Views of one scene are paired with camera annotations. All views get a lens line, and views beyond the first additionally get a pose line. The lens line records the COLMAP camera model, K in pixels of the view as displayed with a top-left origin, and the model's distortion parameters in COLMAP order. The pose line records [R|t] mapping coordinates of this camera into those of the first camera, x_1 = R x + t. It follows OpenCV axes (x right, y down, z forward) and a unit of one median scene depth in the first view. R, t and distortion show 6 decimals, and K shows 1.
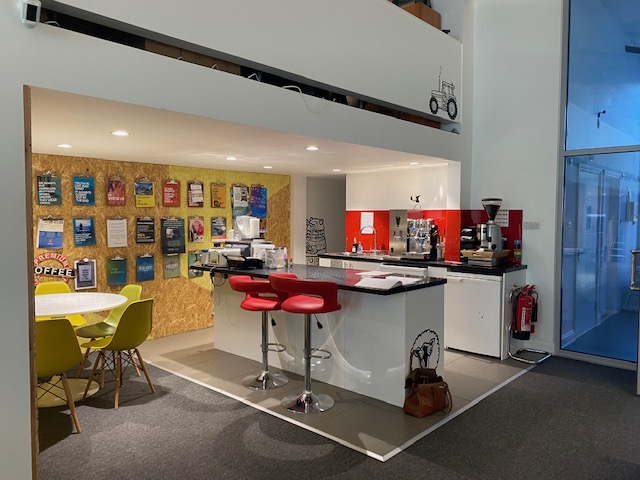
lens RADIAL K [[487.3, 0, 319.7], [0, 487.3, 239.5], [0, 0, 1]] dist [0.004597, 0.001408]
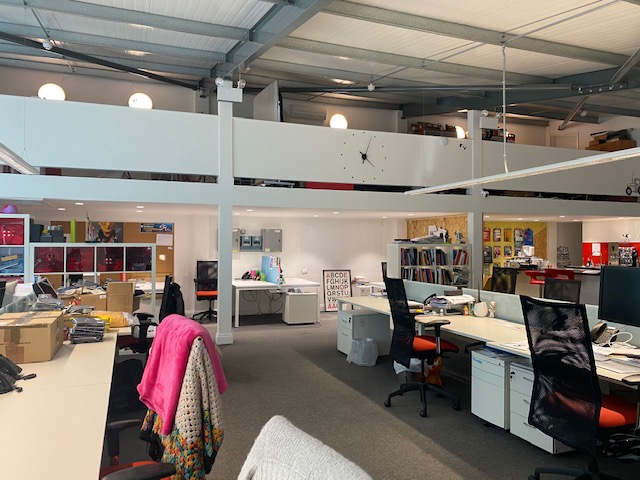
lens RADIAL K [[487.3, 0, 320.7], [0, 487.3, 239.3], [0, 0, 1]] dist [0.004597, 0.001408]
pose [[0.893724, -0.005099, -0.448588, -0.001264], [-0.022715, 0.998138, -0.056602, 0.057301], [0.448042, 0.060777, 0.891944, -1.128335]]
